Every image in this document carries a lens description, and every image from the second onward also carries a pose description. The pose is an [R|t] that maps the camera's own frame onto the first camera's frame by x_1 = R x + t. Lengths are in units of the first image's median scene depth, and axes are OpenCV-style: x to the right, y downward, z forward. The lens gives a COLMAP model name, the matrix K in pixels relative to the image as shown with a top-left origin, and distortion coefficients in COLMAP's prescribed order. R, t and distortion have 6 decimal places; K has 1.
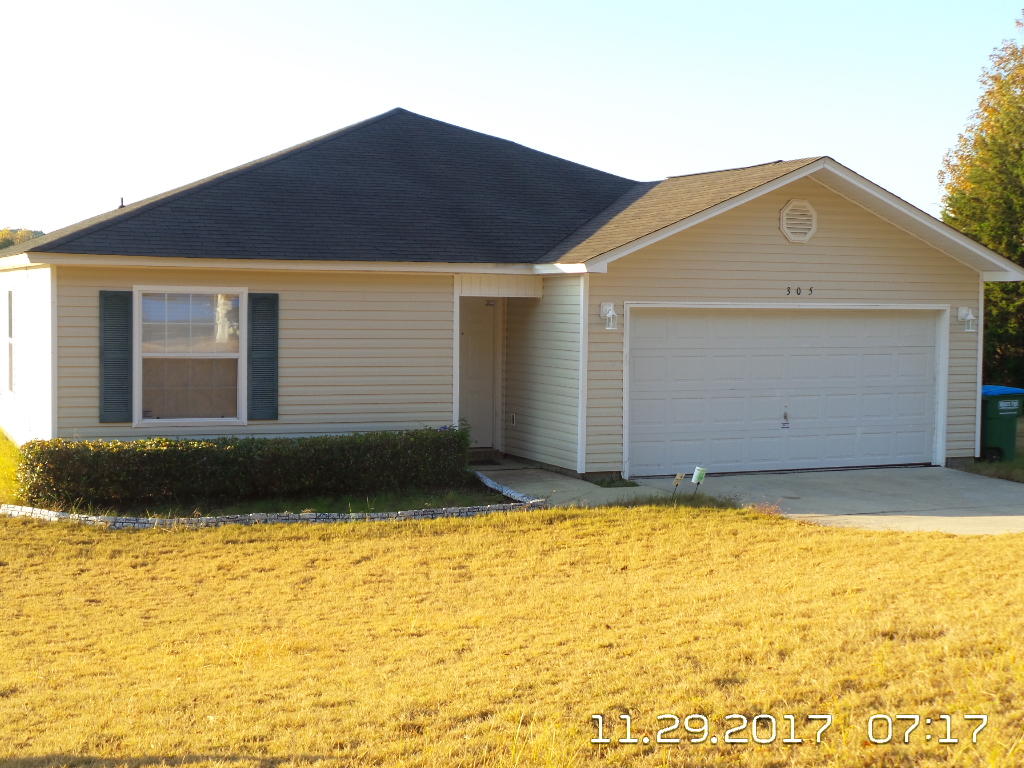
lens RADIAL K [[1465.6, 0, 512.0], [0, 1465.6, 384.0], [0, 0, 1]] dist [-0.005319, -0.010019]
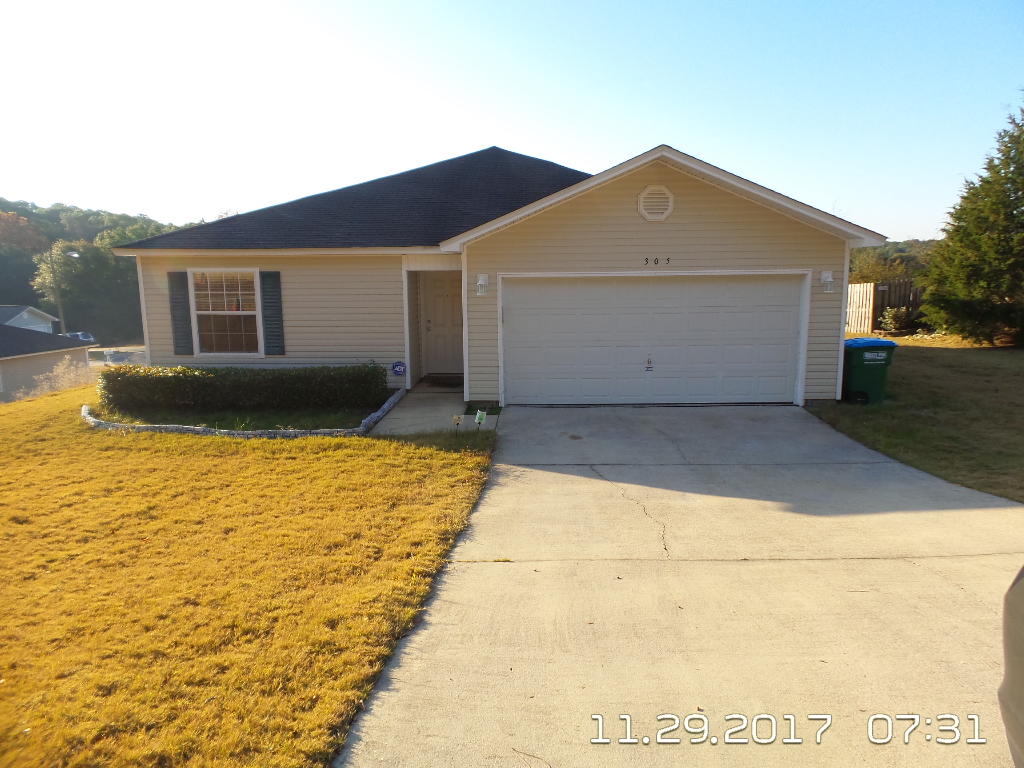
lens RADIAL K [[704.4, 0, 515.3], [0, 704.4, 388.1], [0, 0, 1]] dist [0.000731, 0.003113]
pose [[0.906131, 0.052451, -0.419733, 0.352198], [-0.004700, 0.993470, 0.113998, -0.025034], [0.422972, -0.101324, 0.900460, 0.417373]]
